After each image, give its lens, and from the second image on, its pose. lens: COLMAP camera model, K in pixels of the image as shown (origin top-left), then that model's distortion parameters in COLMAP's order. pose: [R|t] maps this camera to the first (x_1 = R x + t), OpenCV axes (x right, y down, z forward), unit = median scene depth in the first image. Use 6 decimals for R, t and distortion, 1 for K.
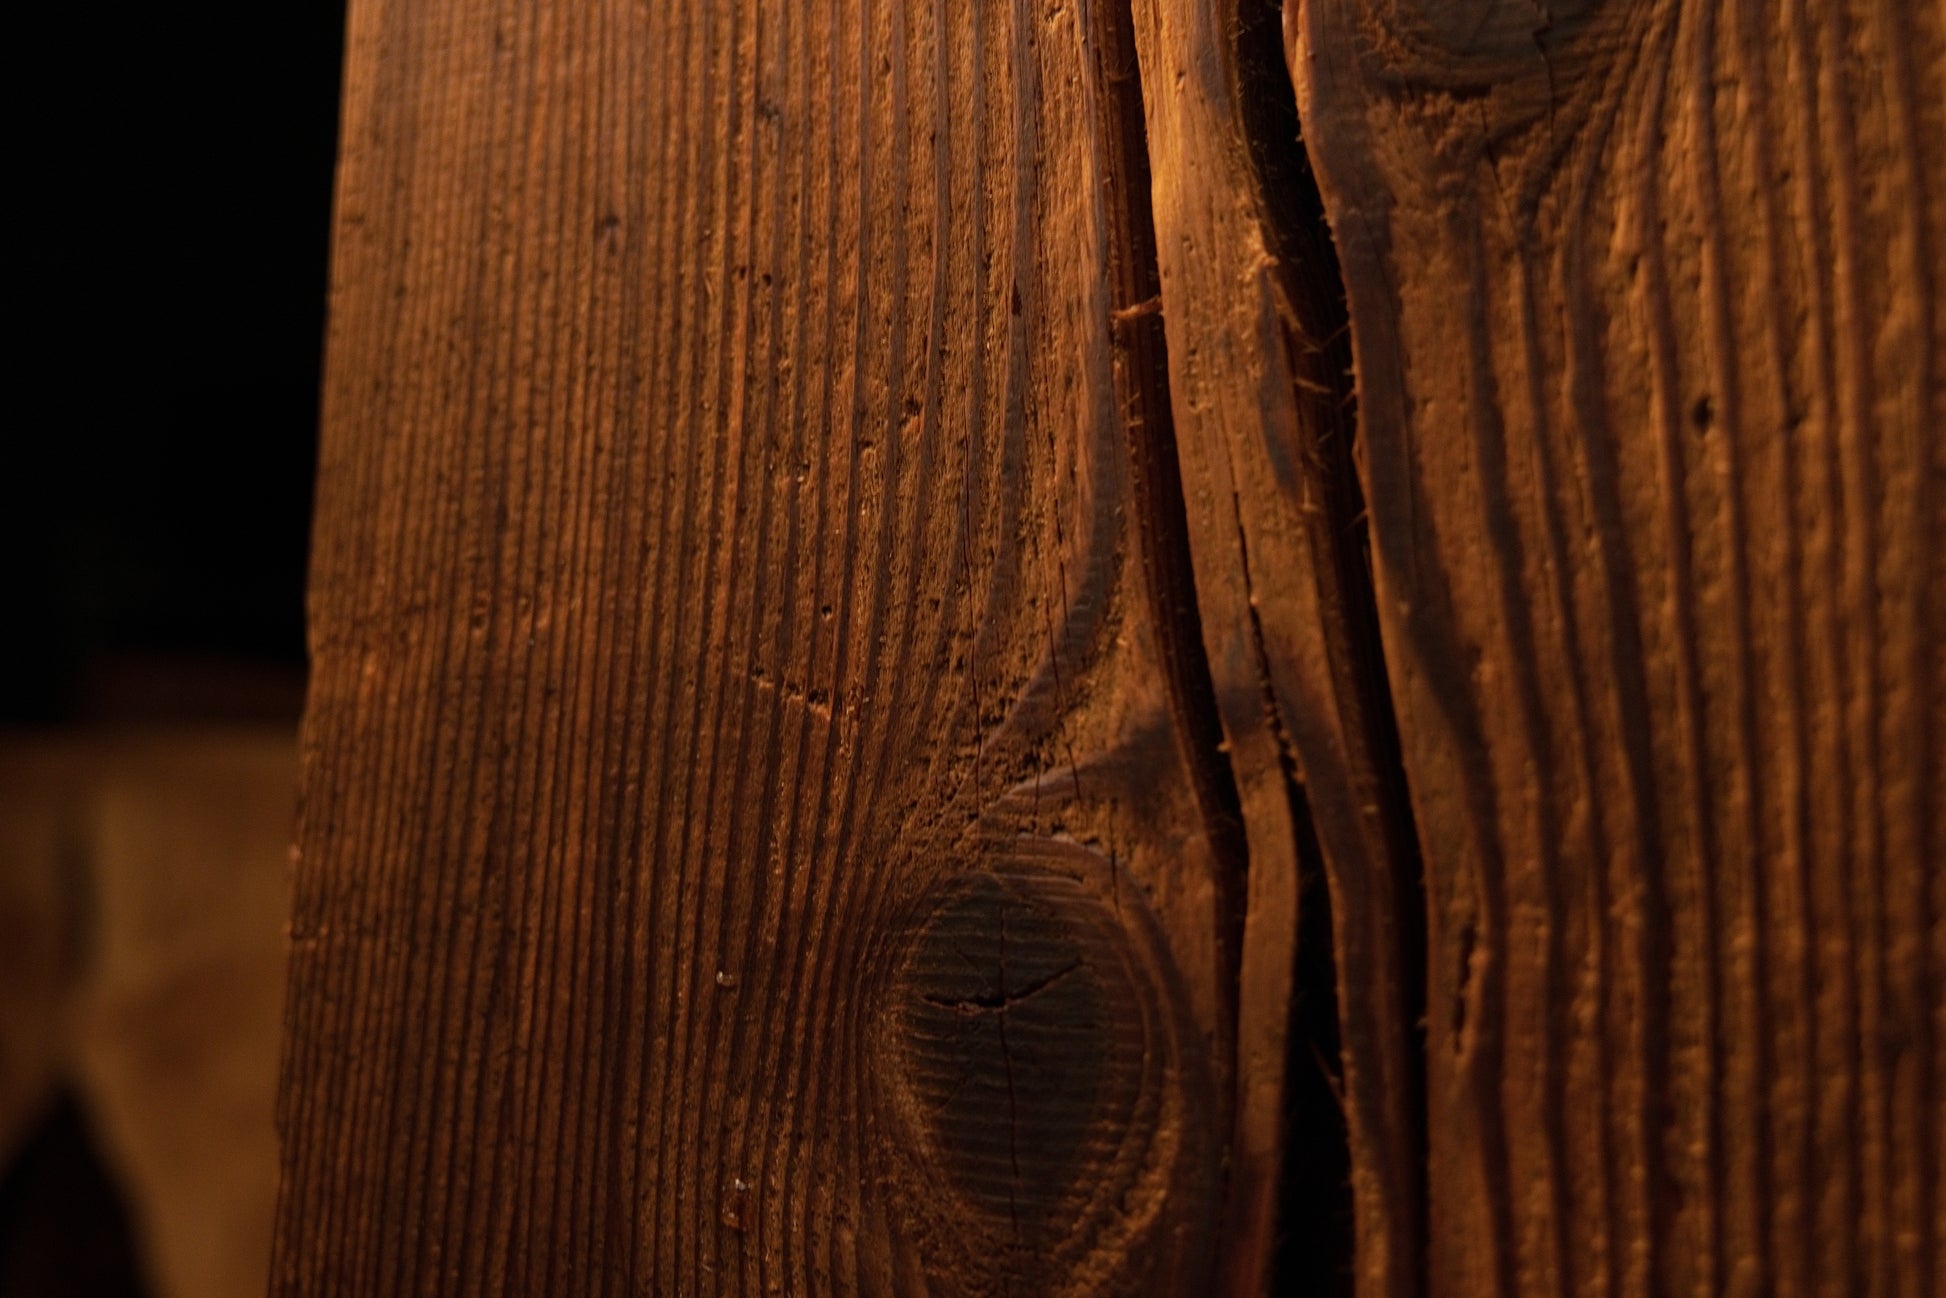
lens RADIAL K [[2047.7, 0, 973.0], [0, 2047.7, 649.0], [0, 0, 1]] dist [0.050850, -0.044846]
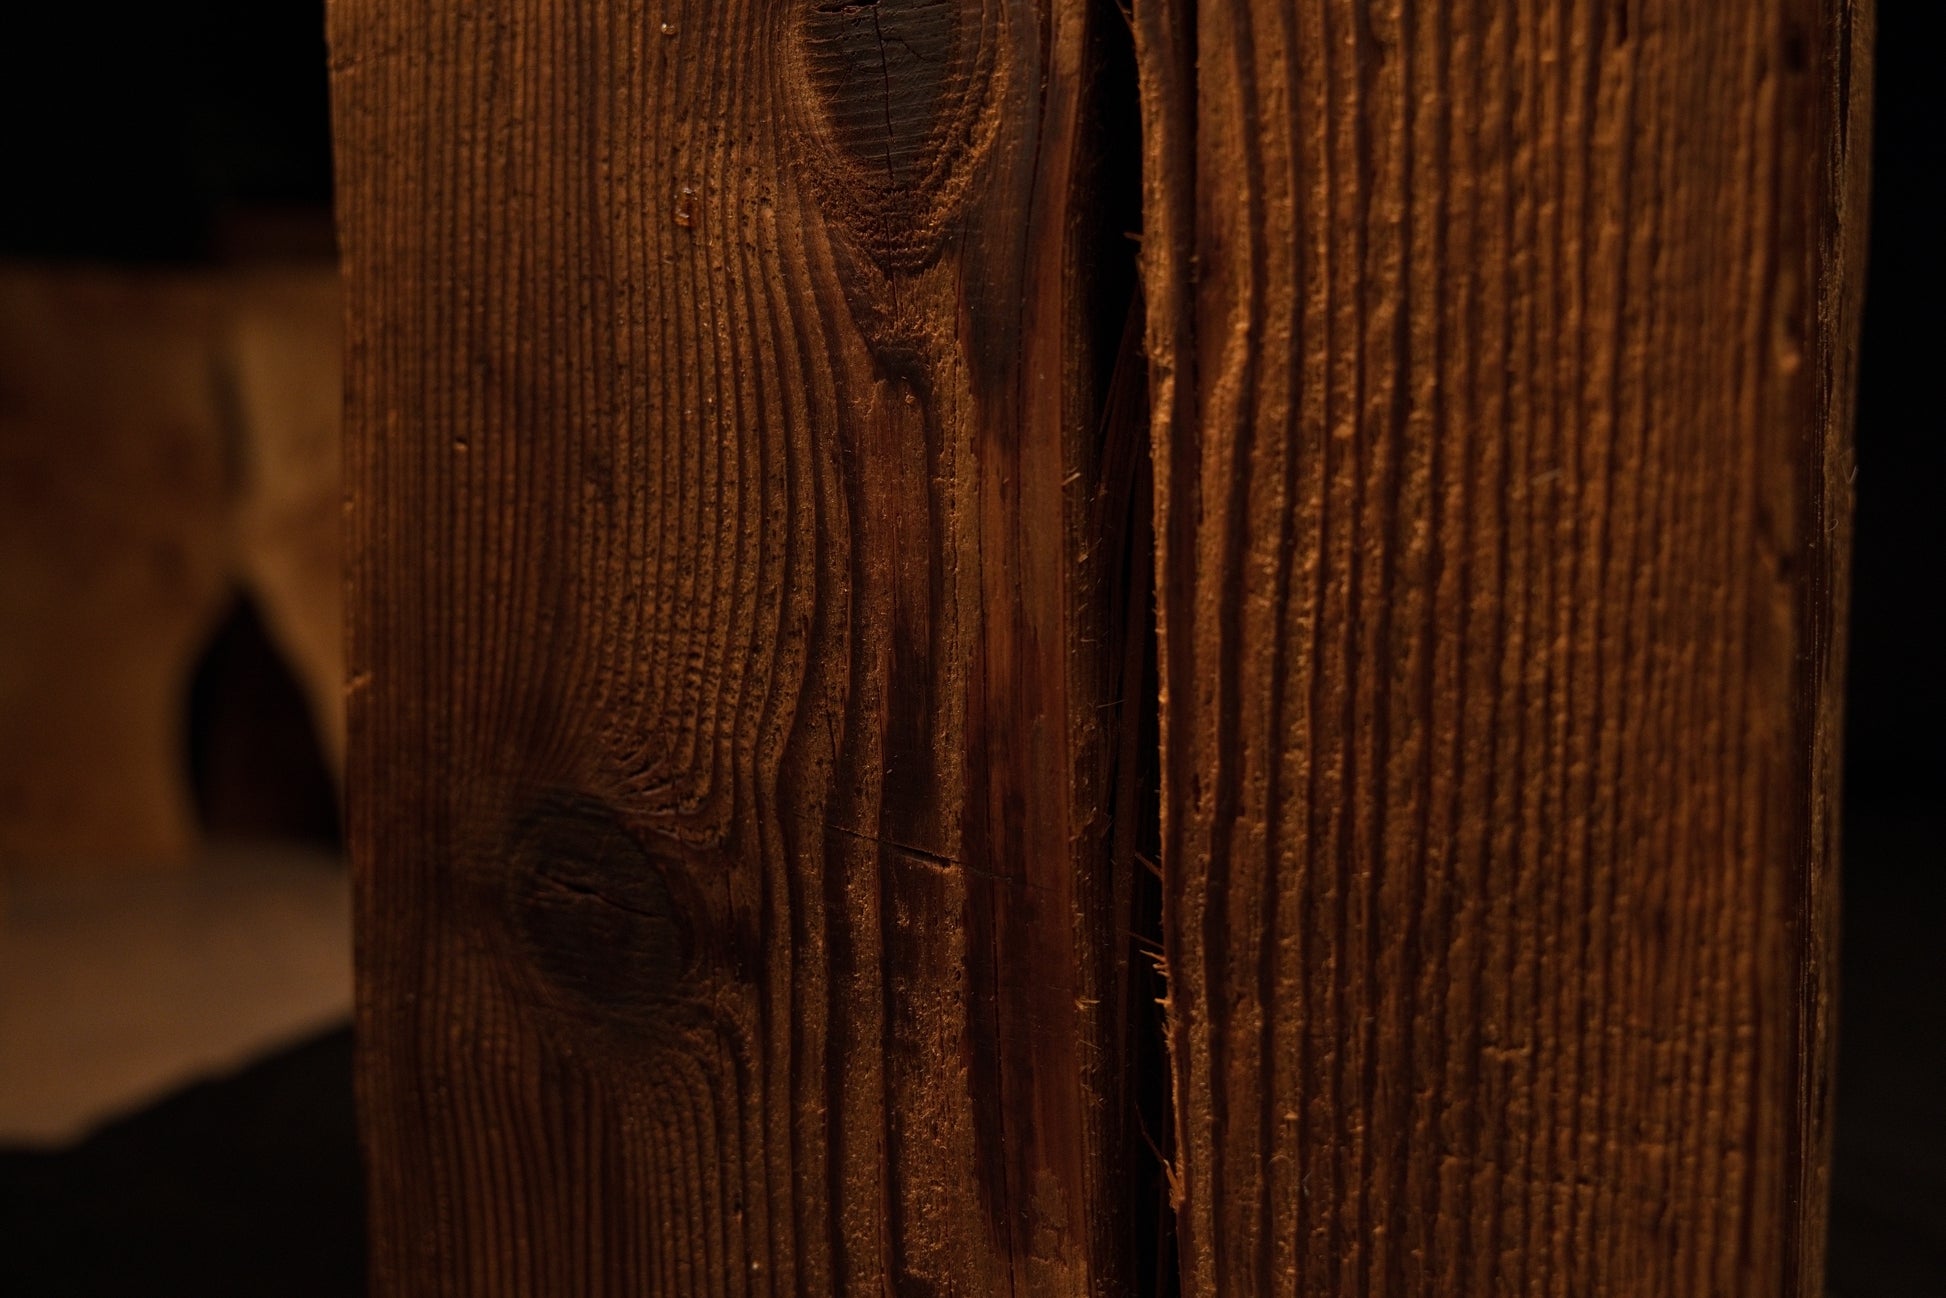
lens RADIAL K [[2047.7, 0, 973.0], [0, 2047.7, 649.0], [0, 0, 1]] dist [0.050850, -0.044846]
pose [[0.997143, -0.024274, -0.071531, 0.137077], [0.036213, 0.984664, 0.170660, 0.316197], [0.066291, -0.172763, 0.982730, -0.255047]]
